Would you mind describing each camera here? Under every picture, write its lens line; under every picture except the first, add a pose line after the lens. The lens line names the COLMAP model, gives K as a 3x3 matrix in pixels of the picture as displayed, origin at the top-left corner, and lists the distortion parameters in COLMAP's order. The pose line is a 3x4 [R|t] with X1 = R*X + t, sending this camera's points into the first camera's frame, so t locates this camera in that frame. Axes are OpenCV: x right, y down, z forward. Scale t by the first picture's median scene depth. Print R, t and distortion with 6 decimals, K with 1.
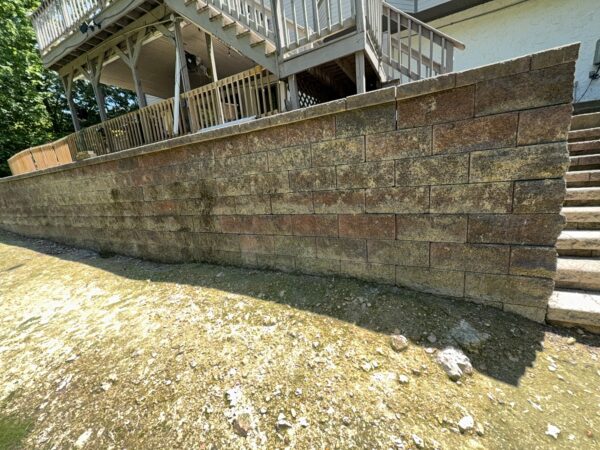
lens RADIAL K [[238.9, 0, 300.1], [0, 238.9, 223.7], [0, 0, 1]] dist [0.003072, 0.000062]
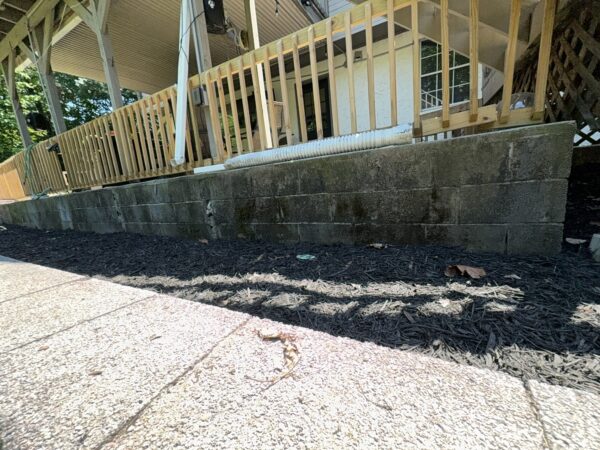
lens RADIAL K [[238.9, 0, 301.5], [0, 238.9, 223.8], [0, 0, 1]] dist [0.003072, 0.000062]
pose [[0.999749, 0.000490, -0.022385, -0.275240], [-0.000814, 0.999895, -0.014449, -0.253556], [0.022375, 0.014464, 0.999645, 0.547154]]
